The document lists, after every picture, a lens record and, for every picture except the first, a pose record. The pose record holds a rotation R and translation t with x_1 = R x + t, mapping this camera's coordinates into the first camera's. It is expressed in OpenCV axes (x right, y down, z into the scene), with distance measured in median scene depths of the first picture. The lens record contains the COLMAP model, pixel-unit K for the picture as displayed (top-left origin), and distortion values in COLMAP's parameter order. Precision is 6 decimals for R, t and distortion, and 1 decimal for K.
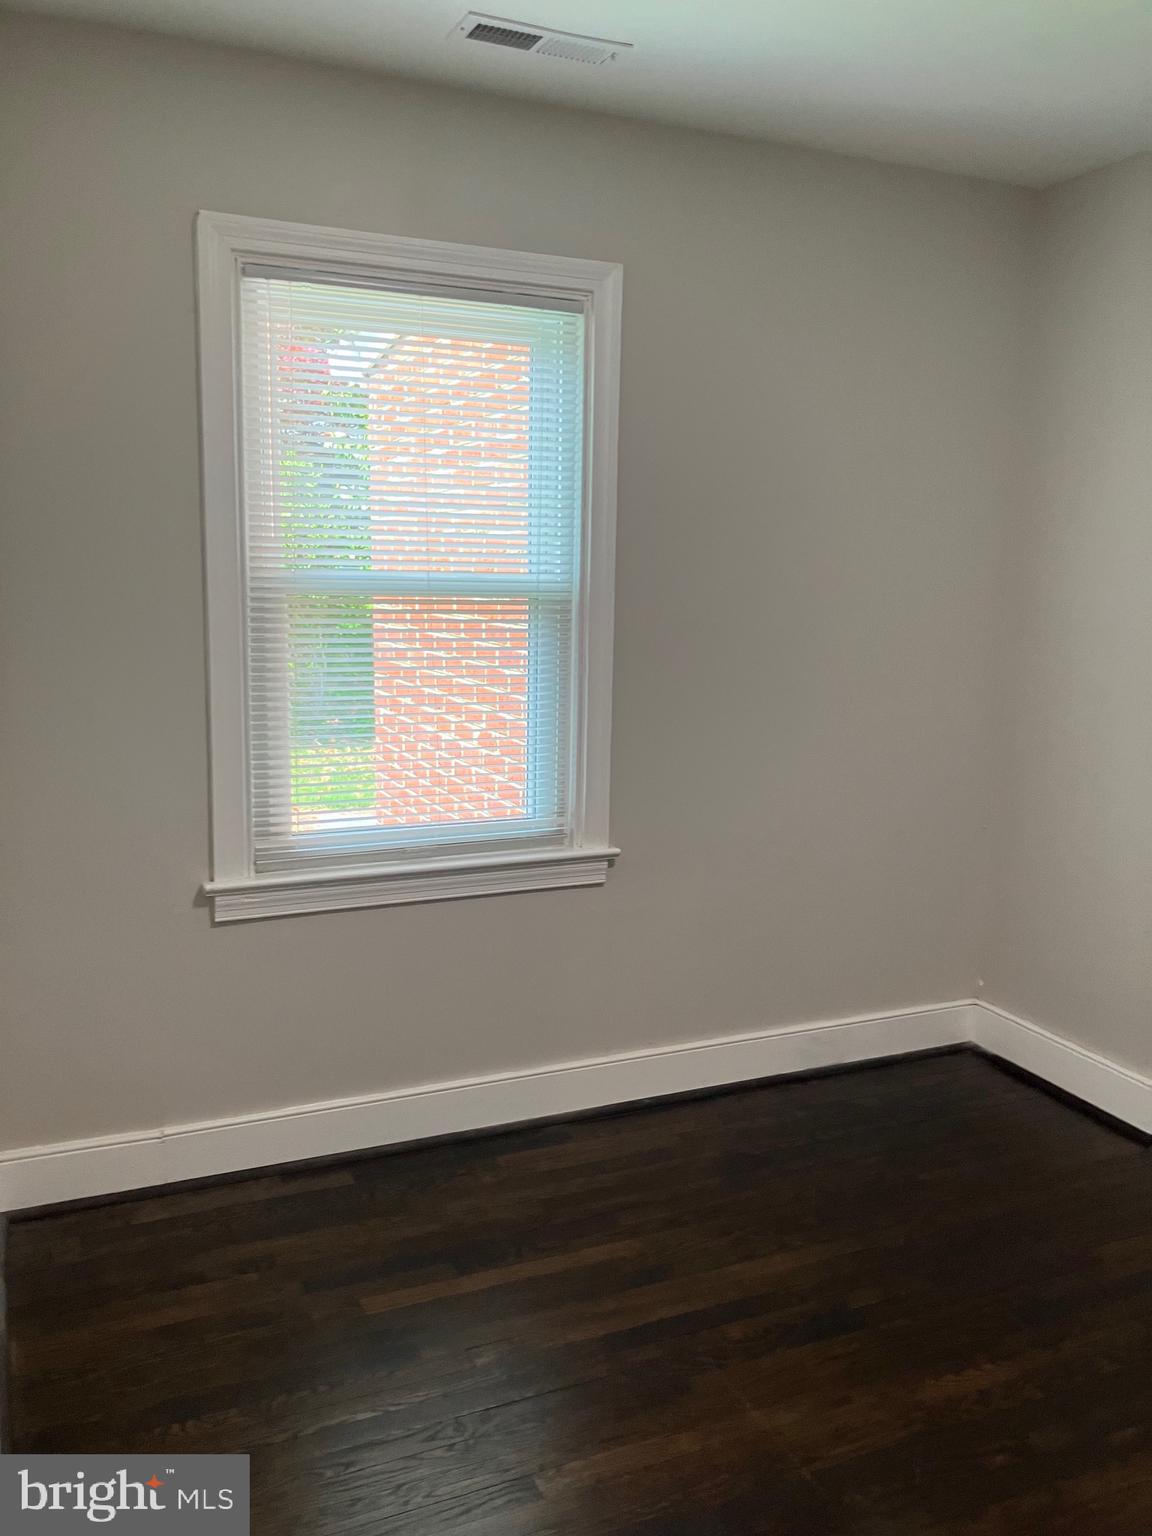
lens RADIAL K [[1263.4, 0, 594.7], [0, 1263.4, 768.1], [0, 0, 1]] dist [0.044187, -0.055130]
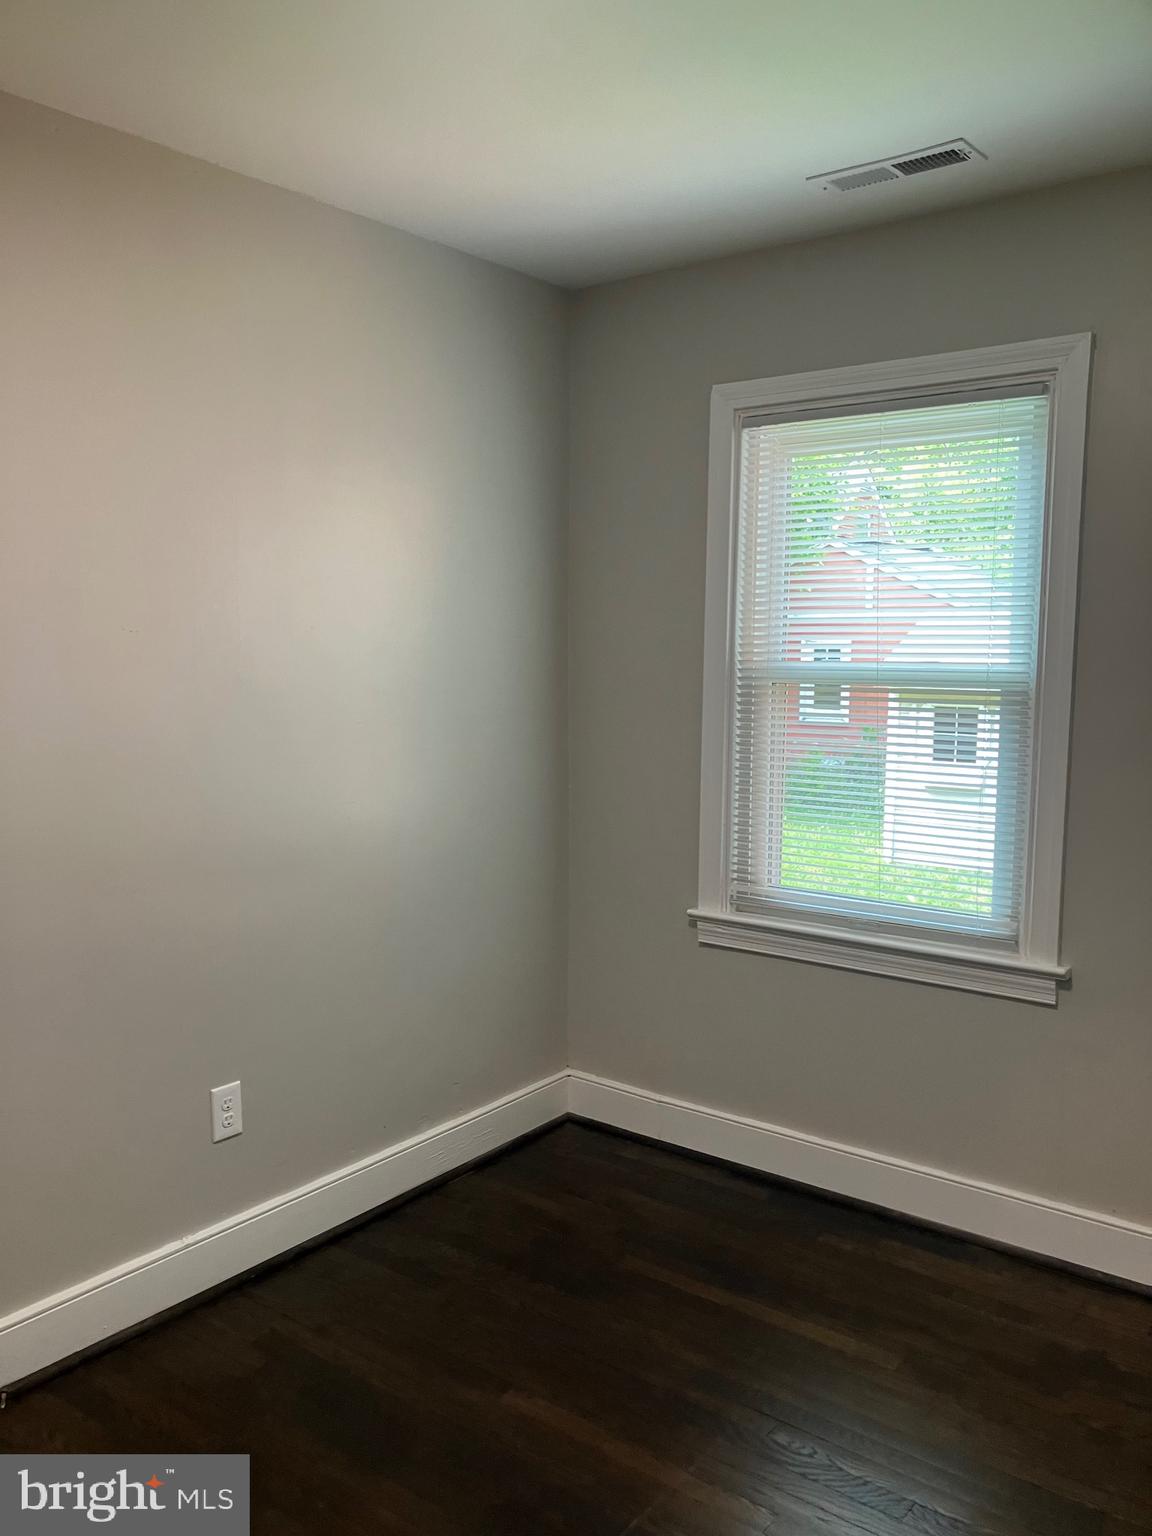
lens RADIAL K [[1263.4, 0, 561.9], [0, 1263.4, 782.2], [0, 0, 1]] dist [0.044187, -0.055130]
pose [[0.465692, 0.082699, -0.881074, 0.686855], [-0.142497, 0.989639, 0.017573, -0.035285], [0.873399, 0.117367, 0.472651, 0.265702]]
